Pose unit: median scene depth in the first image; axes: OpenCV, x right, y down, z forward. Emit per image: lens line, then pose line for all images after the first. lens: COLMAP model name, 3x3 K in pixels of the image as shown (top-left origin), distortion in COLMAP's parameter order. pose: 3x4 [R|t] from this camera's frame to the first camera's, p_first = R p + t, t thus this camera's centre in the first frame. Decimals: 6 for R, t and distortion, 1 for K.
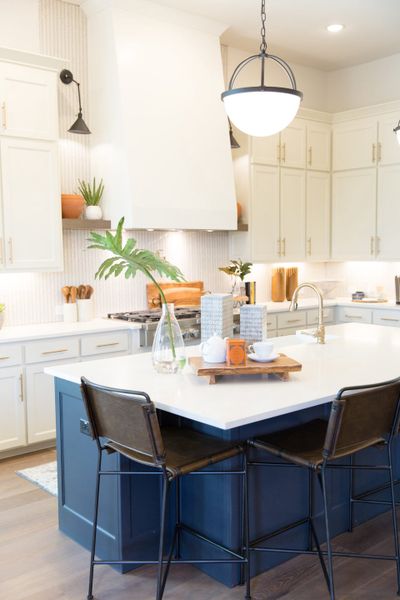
lens RADIAL K [[625.4, 0, 200.5], [0, 625.4, 301.2], [0, 0, 1]] dist [0.020927, 0.000000]
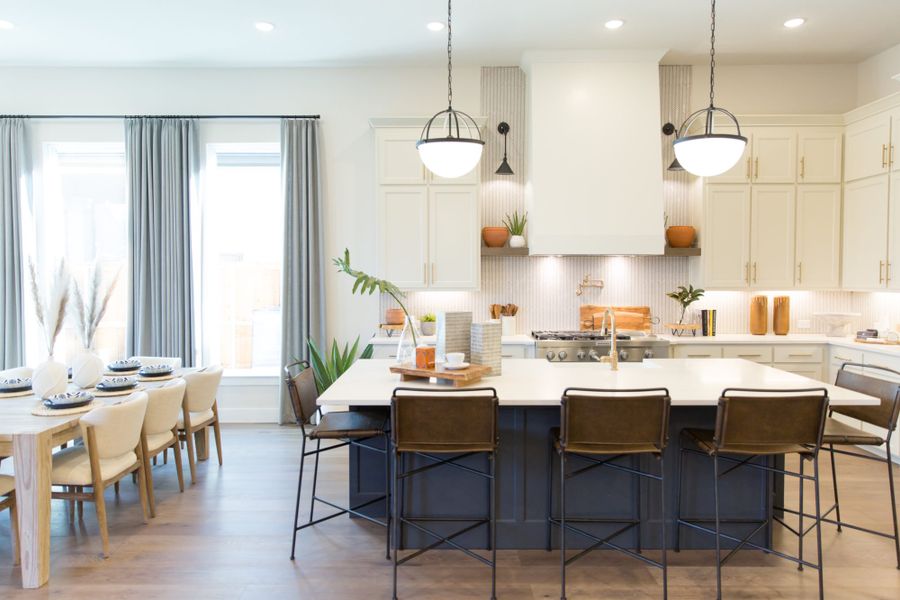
lens RADIAL K [[615.9, 0, 453.1], [0, 615.9, 297.7], [0, 0, 1]] dist [0.016112, -0.006571]
pose [[0.757610, 0.034018, -0.651820, 0.475152], [-0.063382, 0.997756, -0.021597, -0.006379], [0.649623, 0.057676, 0.758066, 0.071975]]
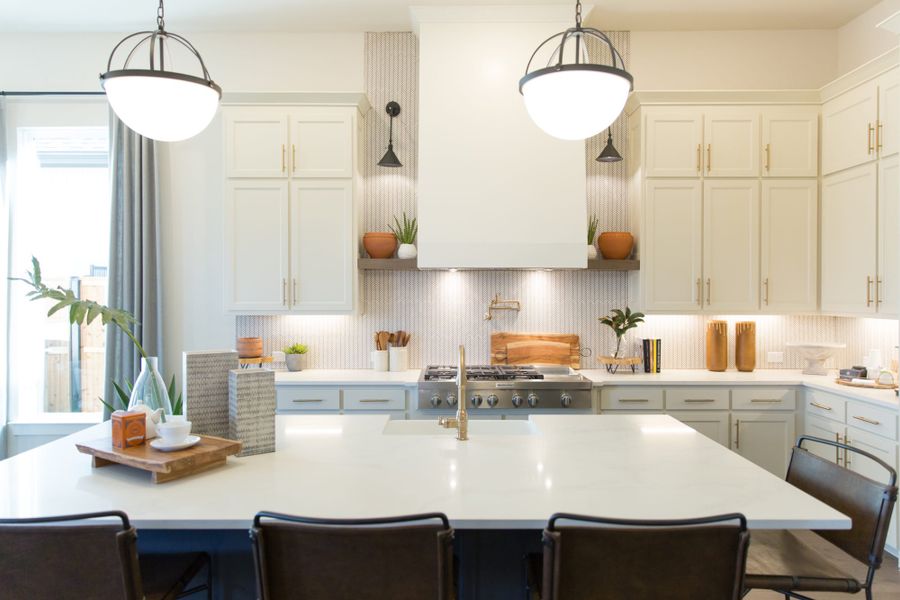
lens RADIAL K [[615.9, 0, 454.5], [0, 615.9, 298.5], [0, 0, 1]] dist [0.016112, -0.006571]
pose [[0.756034, 0.018054, -0.654283, 0.457149], [-0.064854, 0.996767, -0.047436, -0.035855], [0.651311, 0.078296, 0.754761, 0.375955]]
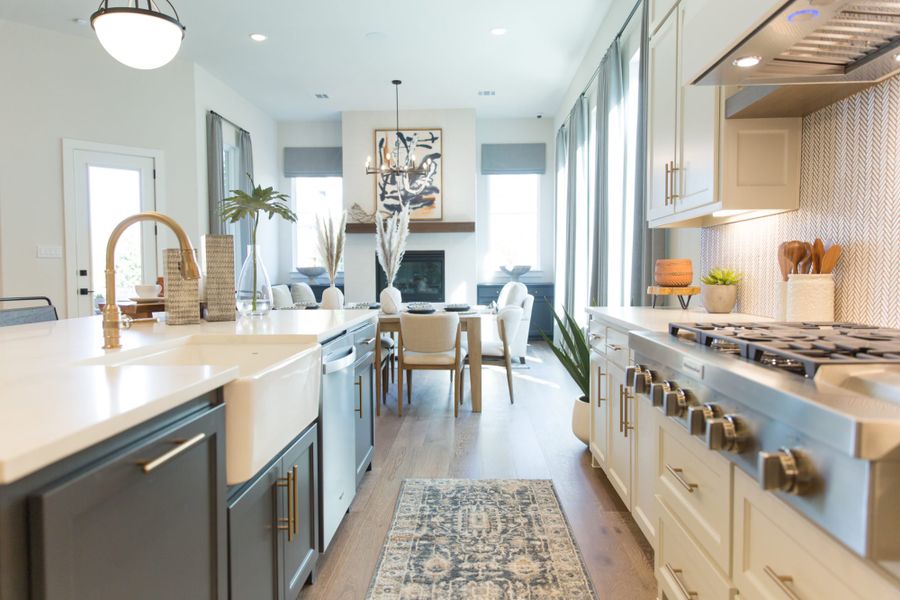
lens RADIAL K [[615.9, 0, 451.7], [0, 615.9, 295.3], [0, 0, 1]] dist [0.016112, -0.006571]
pose [[-0.684354, 0.044092, -0.727815, 0.265067], [-0.046211, 0.993541, 0.103641, -0.018226], [0.727684, 0.104561, -0.677896, 1.102129]]
